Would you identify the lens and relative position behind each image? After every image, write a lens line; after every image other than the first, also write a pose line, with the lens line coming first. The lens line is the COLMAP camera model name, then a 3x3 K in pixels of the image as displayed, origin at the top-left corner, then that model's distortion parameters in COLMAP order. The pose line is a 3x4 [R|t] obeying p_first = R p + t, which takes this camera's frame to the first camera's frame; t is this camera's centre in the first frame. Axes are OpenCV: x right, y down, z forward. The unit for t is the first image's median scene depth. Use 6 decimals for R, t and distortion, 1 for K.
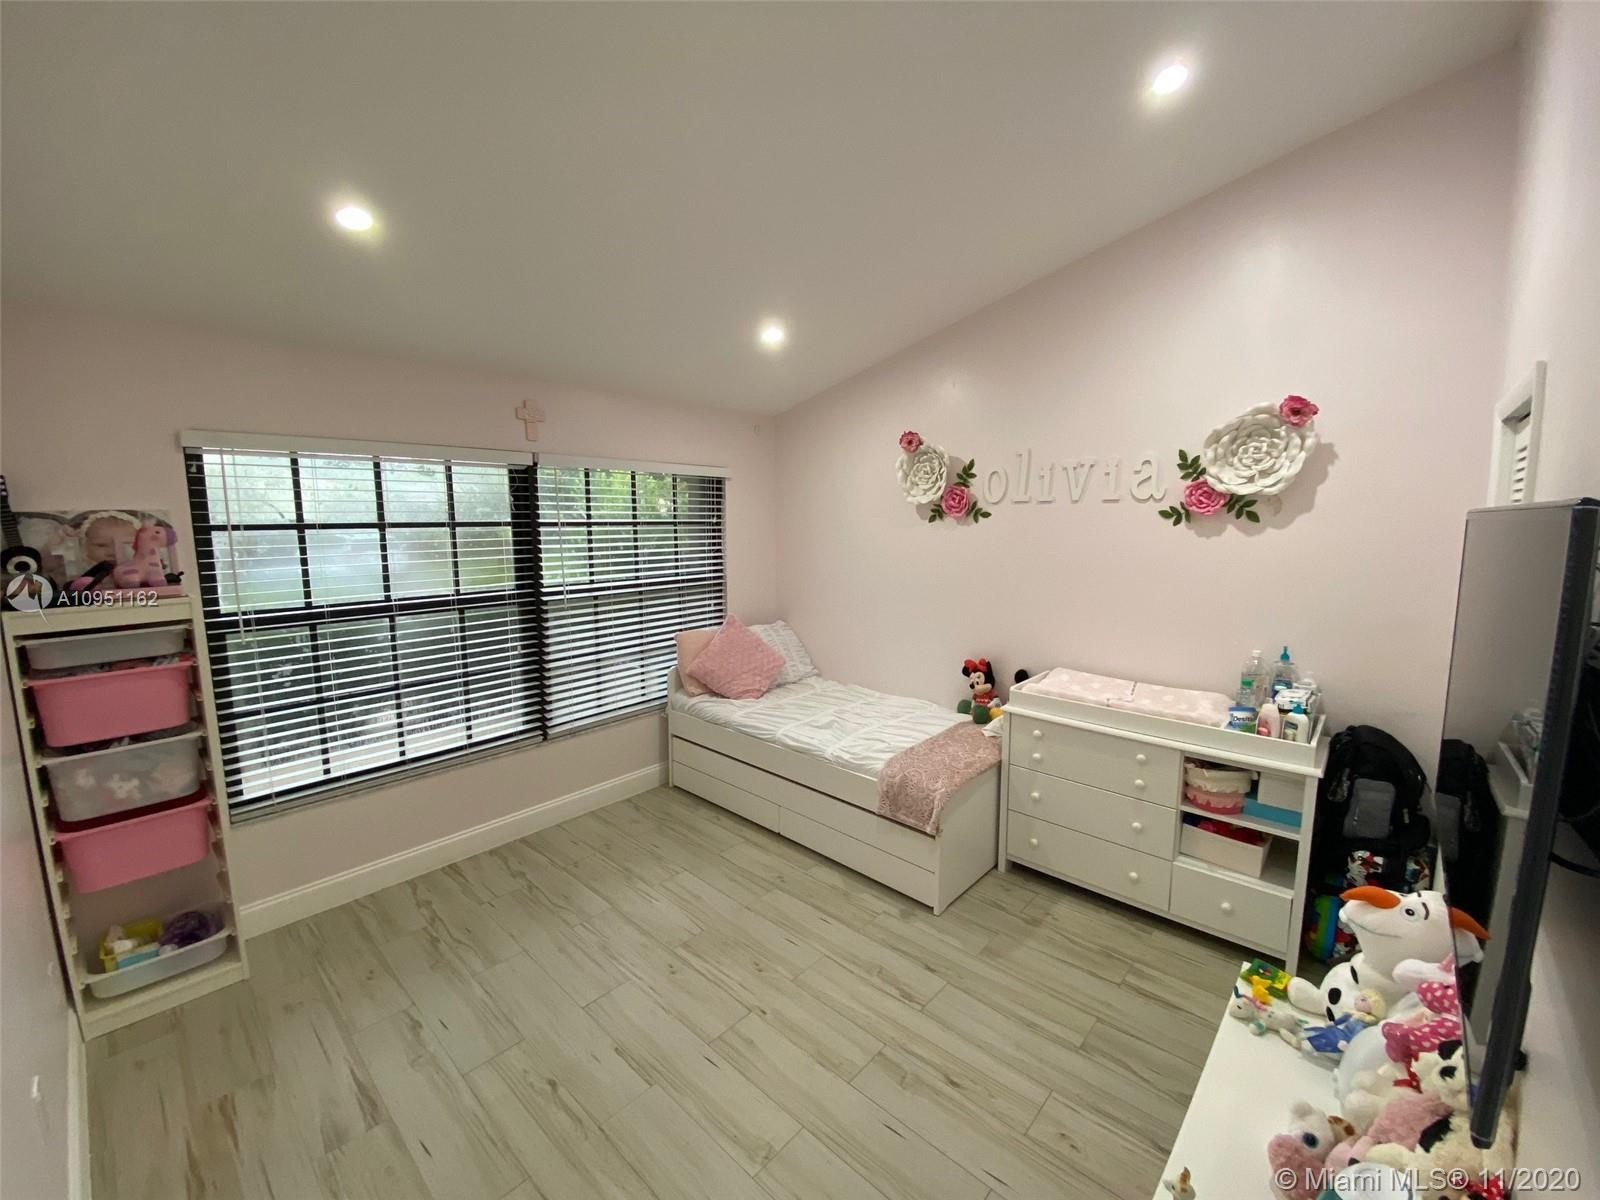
lens RADIAL K [[642.4, 0, 803.7], [0, 642.4, 600.0], [0, 0, 1]] dist [0.032235, -0.027353]
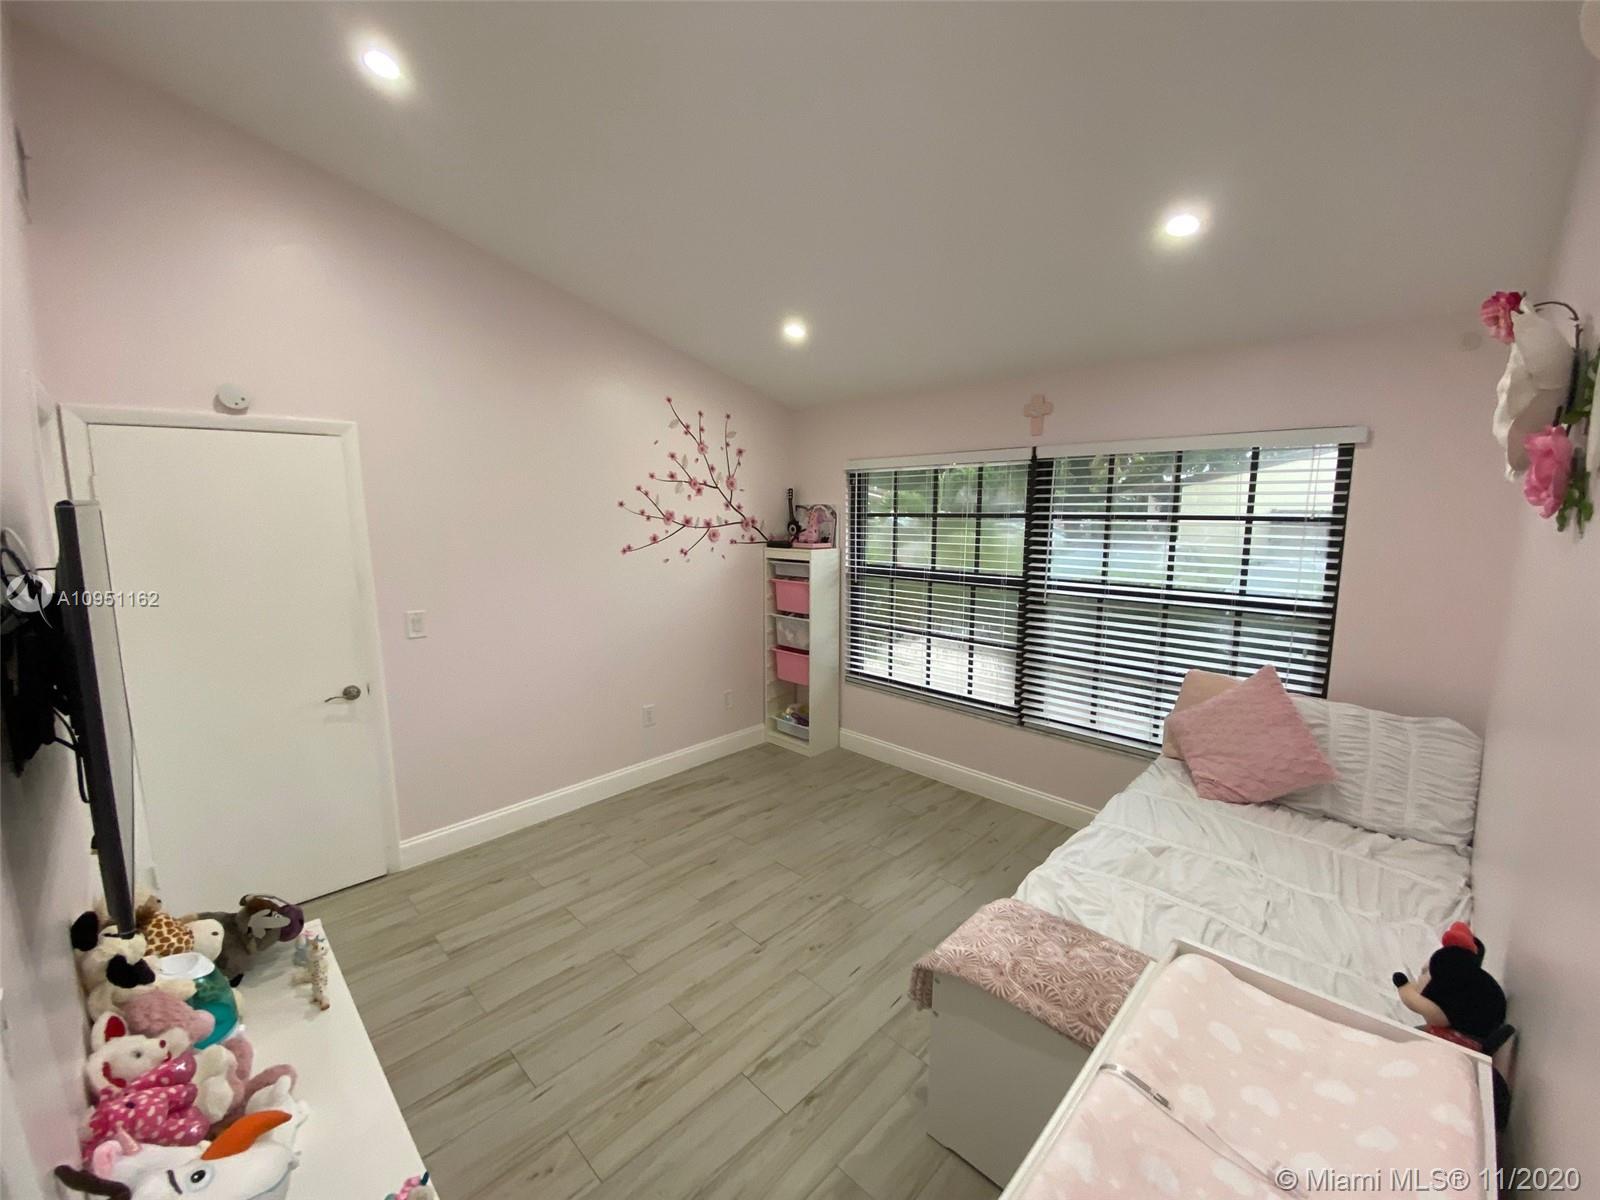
lens RADIAL K [[642.4, 0, 803.7], [0, 642.4, 600.0], [0, 0, 1]] dist [0.032235, -0.027353]
pose [[-0.046972, 0.143082, -0.988596, 0.739300], [-0.131621, 0.980172, 0.148117, -0.105429], [0.990187, 0.137078, -0.027208, 0.792855]]
